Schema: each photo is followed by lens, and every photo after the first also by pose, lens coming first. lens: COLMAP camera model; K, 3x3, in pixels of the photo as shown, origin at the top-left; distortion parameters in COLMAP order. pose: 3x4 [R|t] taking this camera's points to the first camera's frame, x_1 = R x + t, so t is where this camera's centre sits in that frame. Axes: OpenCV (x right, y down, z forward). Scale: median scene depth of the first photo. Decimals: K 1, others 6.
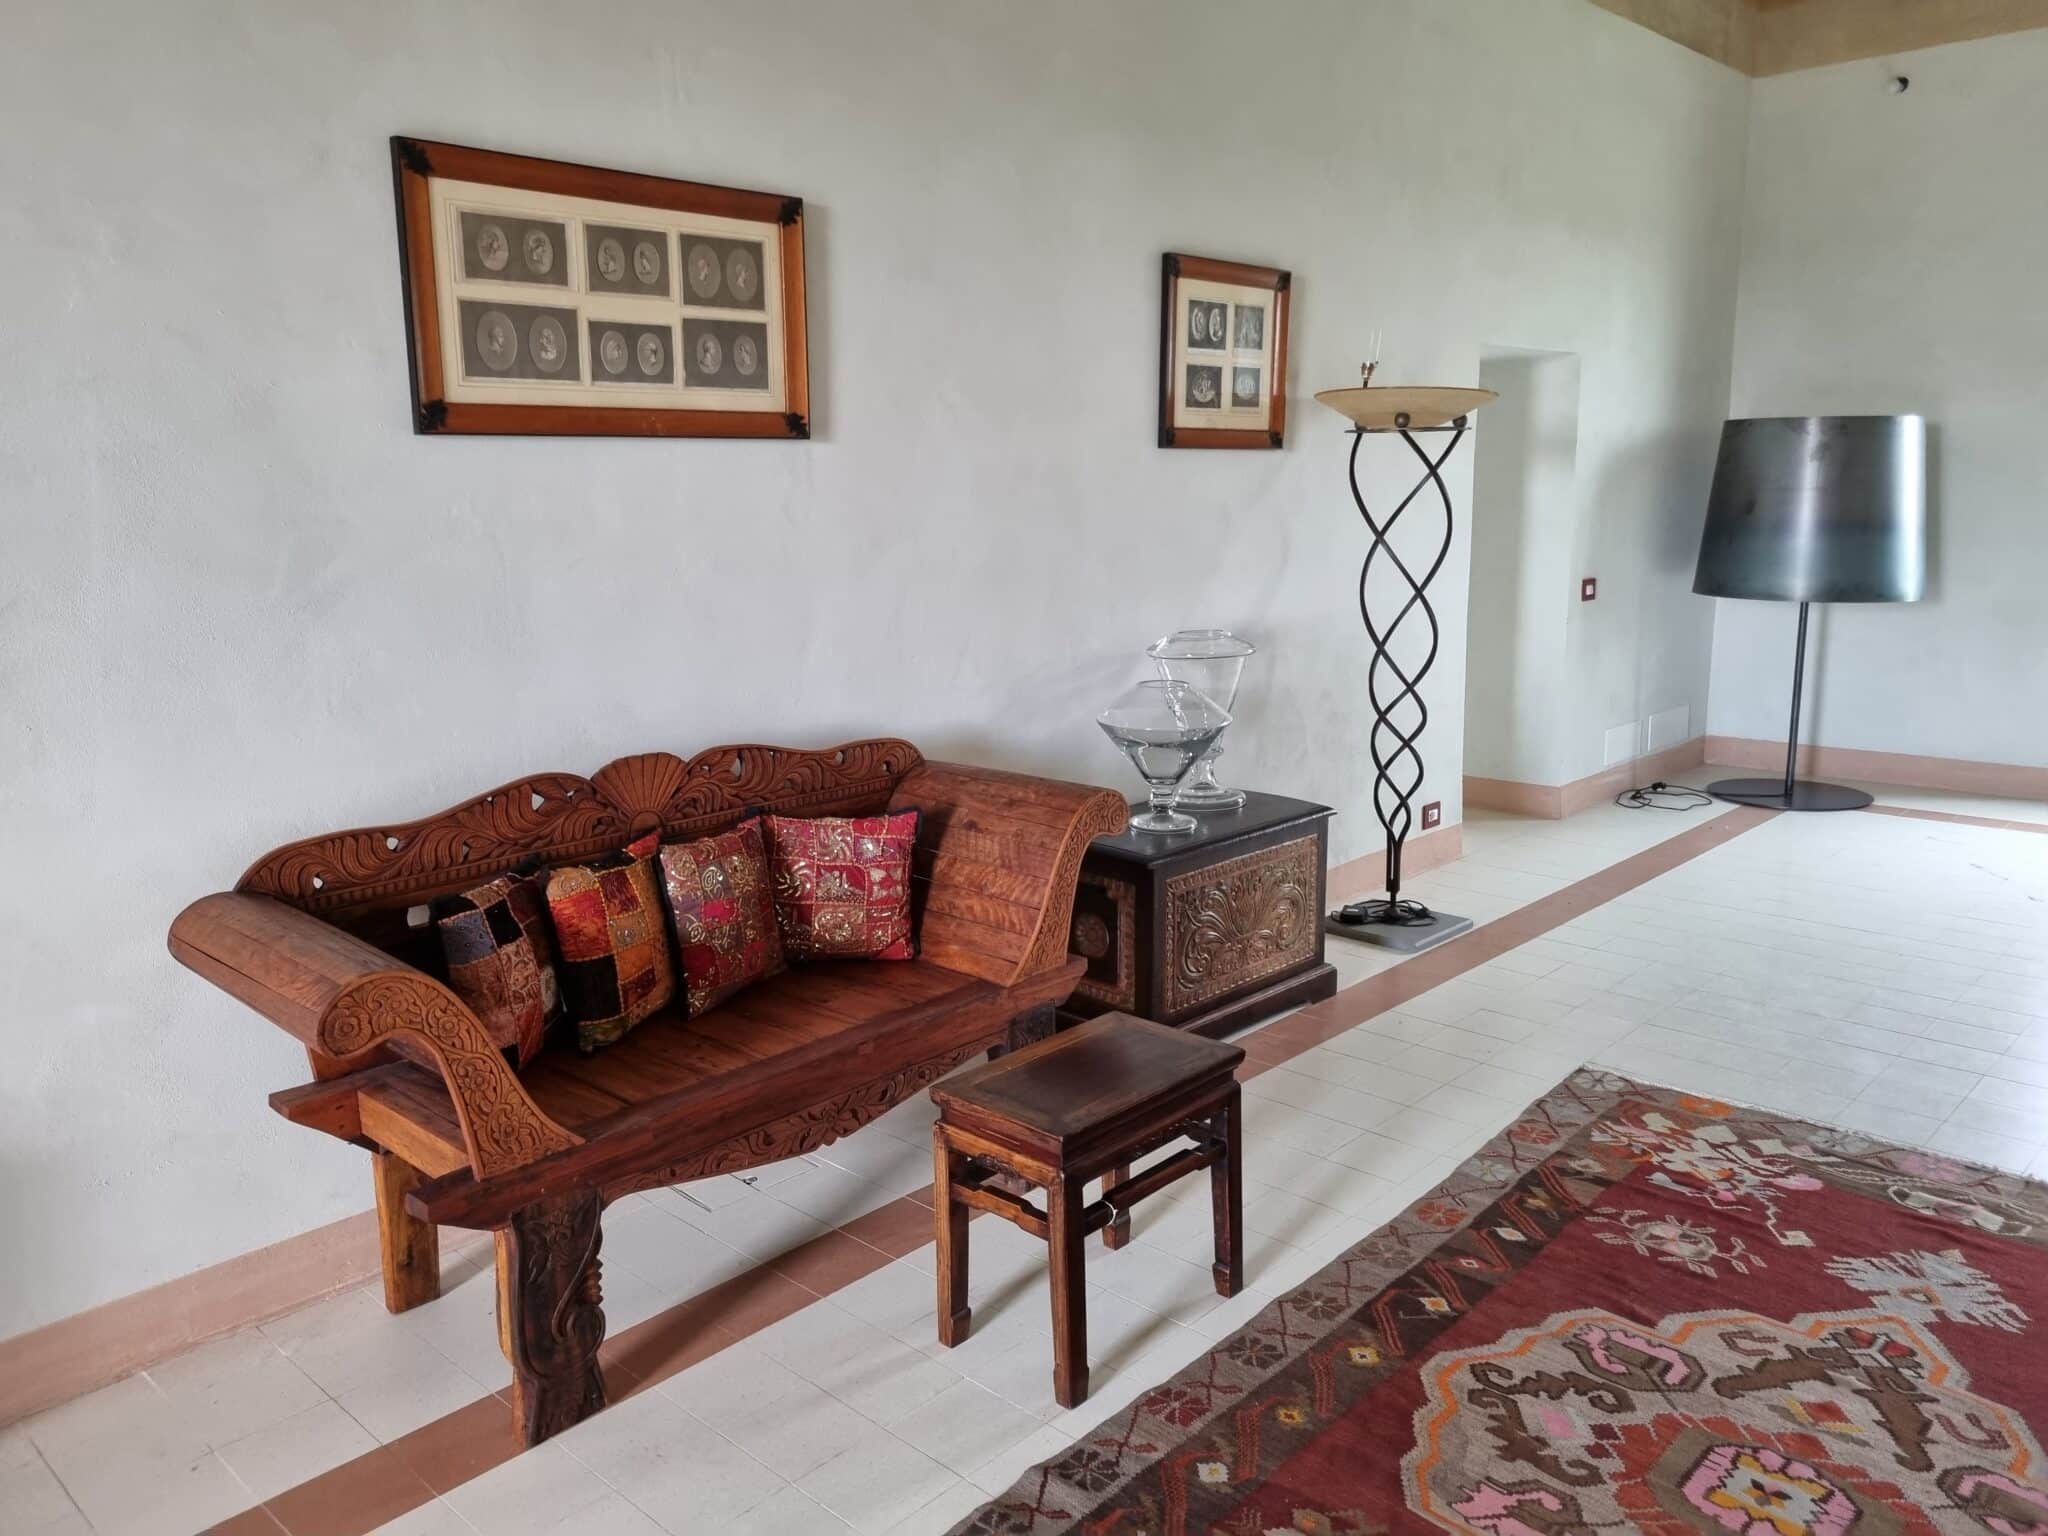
lens RADIAL K [[1538.2, 0, 1018.4], [0, 1538.2, 736.4], [0, 0, 1]] dist [0.059044, -0.044709]
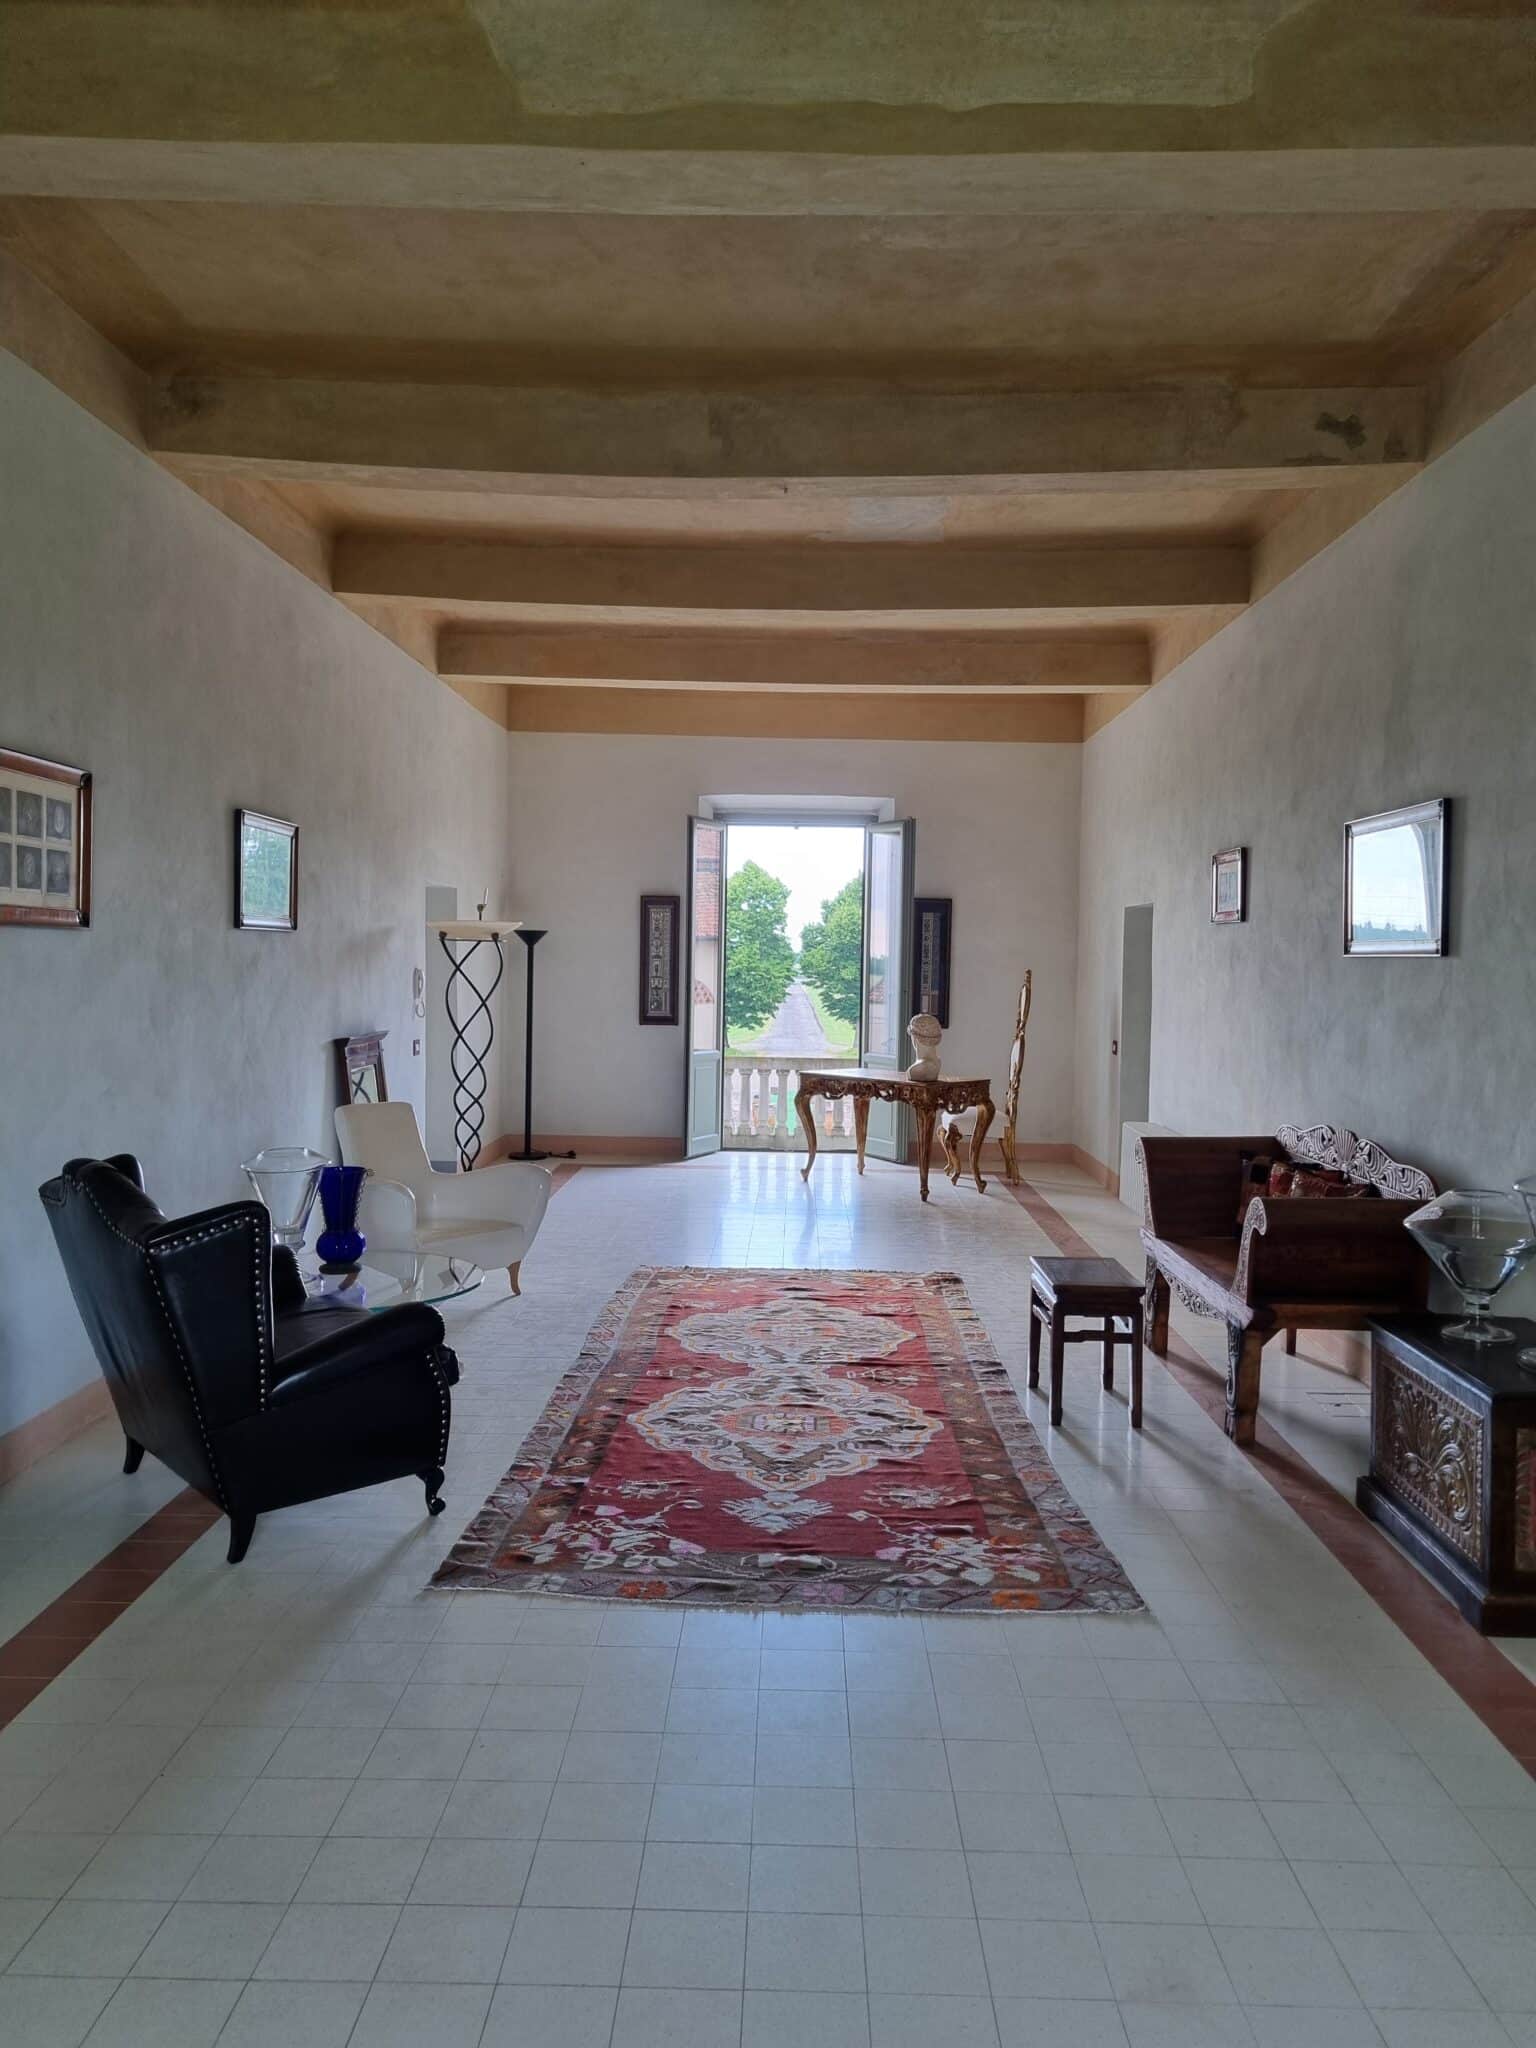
lens RADIAL K [[1538.2, 0, 776.0], [0, 1538.2, 1021.9], [0, 0, 1]] dist [0.059044, -0.044709]
pose [[-0.737709, 0.033328, -0.674296, 1.566698], [-0.118065, 0.977021, 0.177459, -0.383017], [0.664715, 0.210523, -0.716822, 1.957277]]
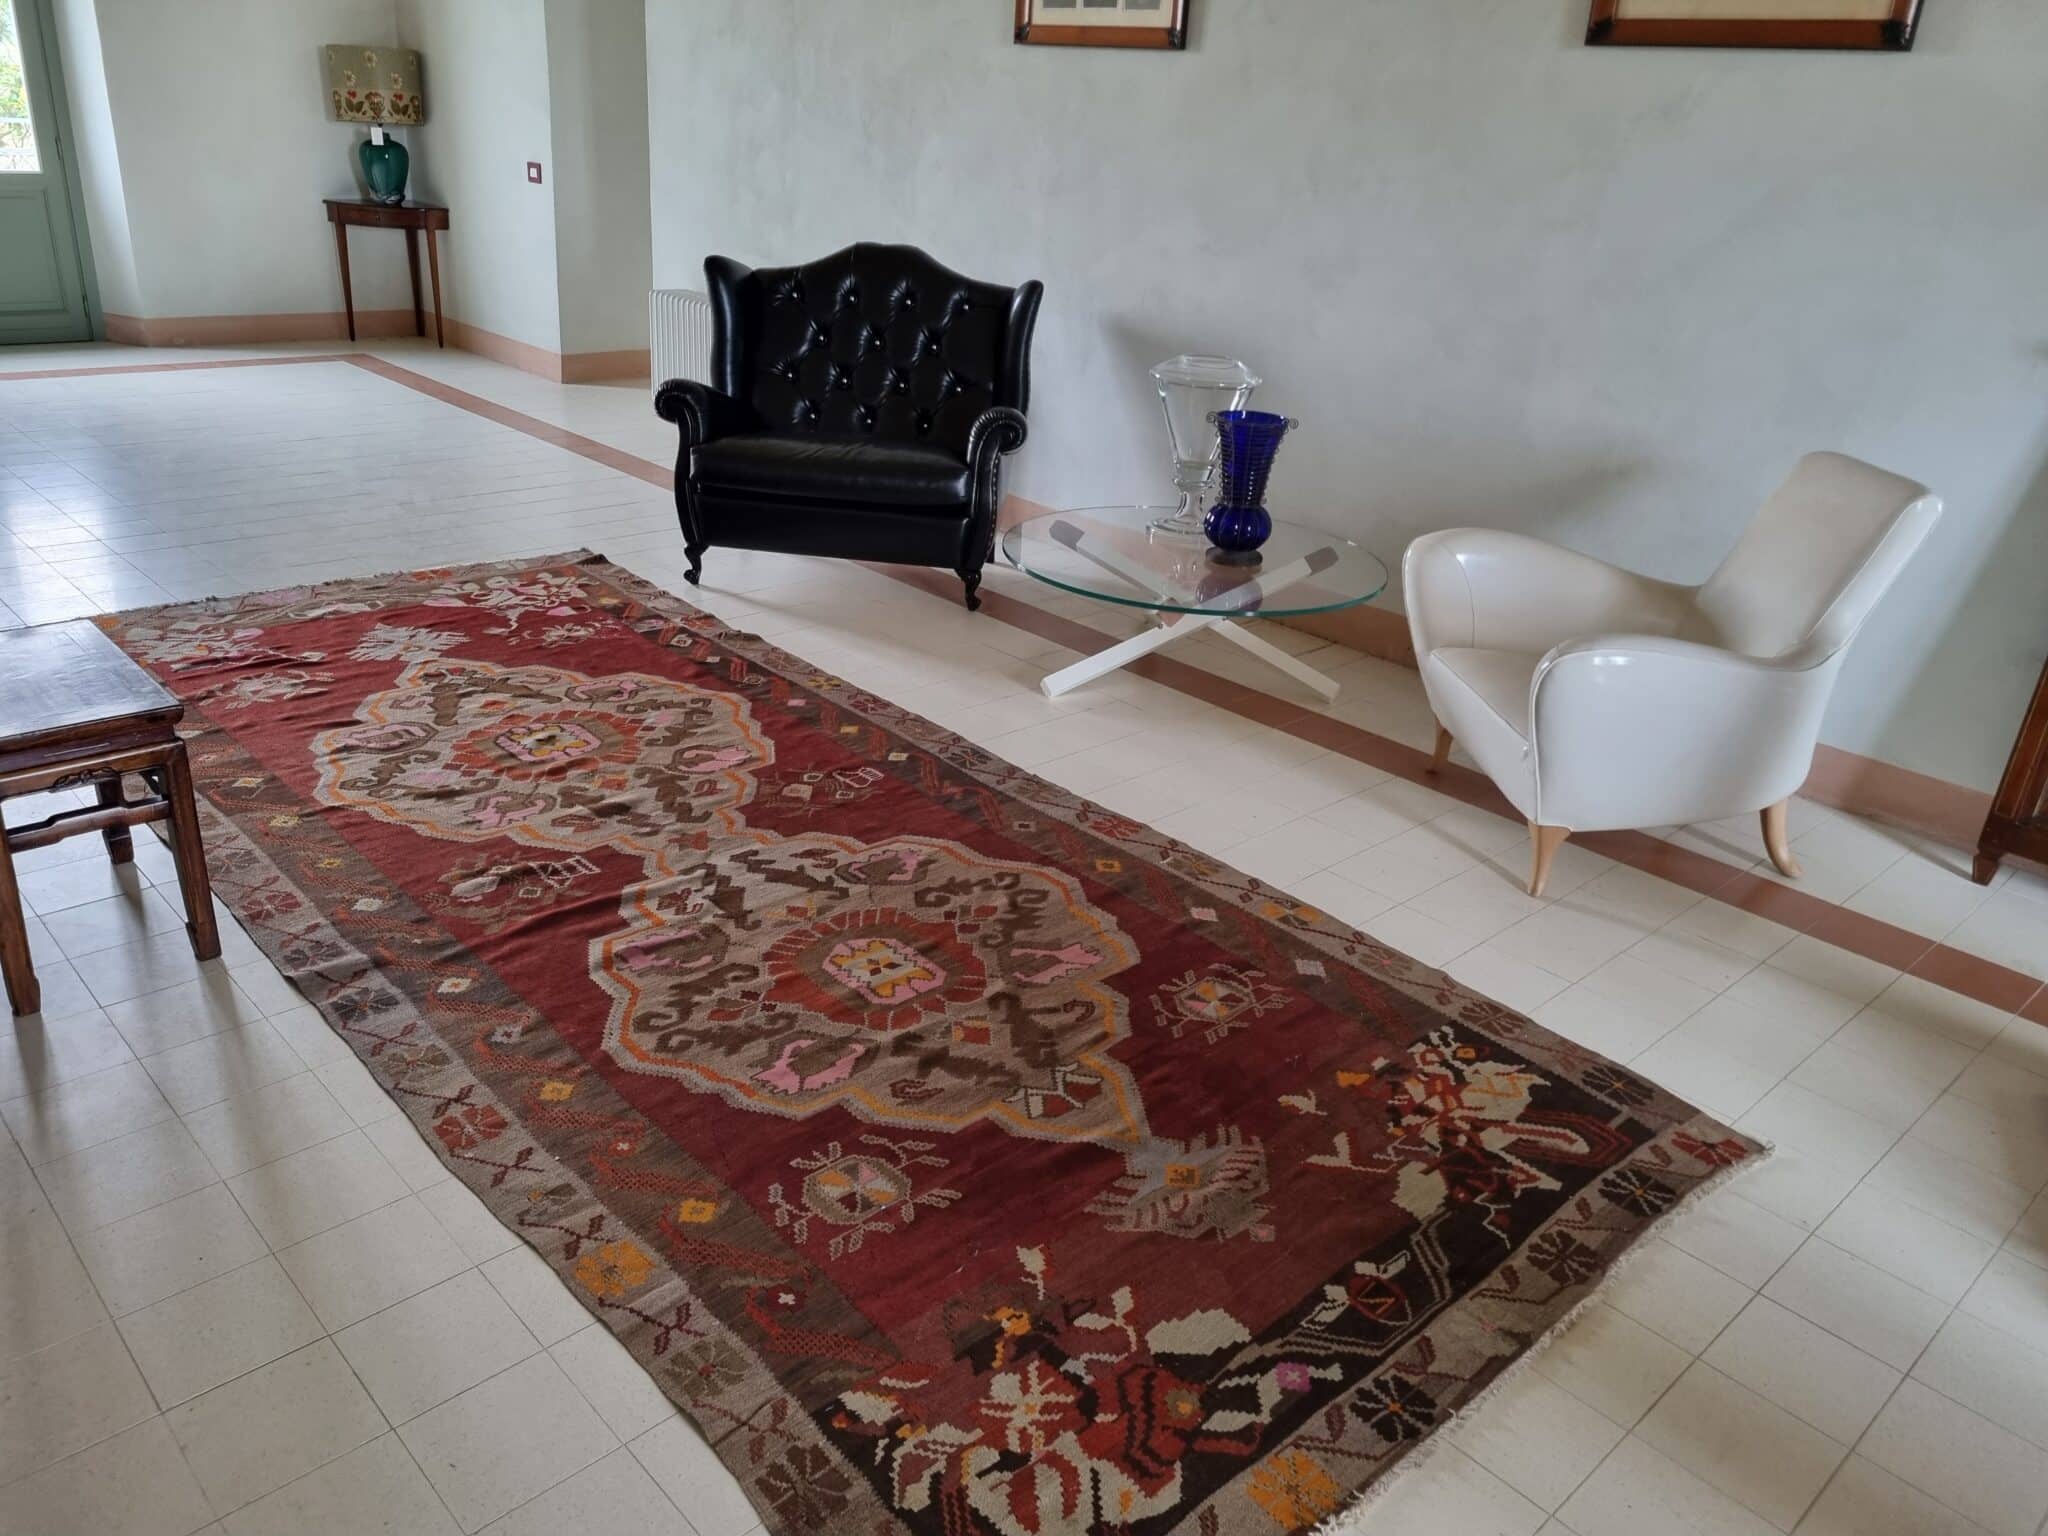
lens RADIAL K [[1532.2, 0, 1024.0], [0, 1532.2, 768.0], [0, 0, 1]] dist [0.000394, -0.000684]
pose [[0.050909, -0.380543, 0.923361, -0.745064], [0.098797, 0.921943, 0.374512, -0.020649], [-0.993804, 0.072160, 0.084532, 0.306243]]
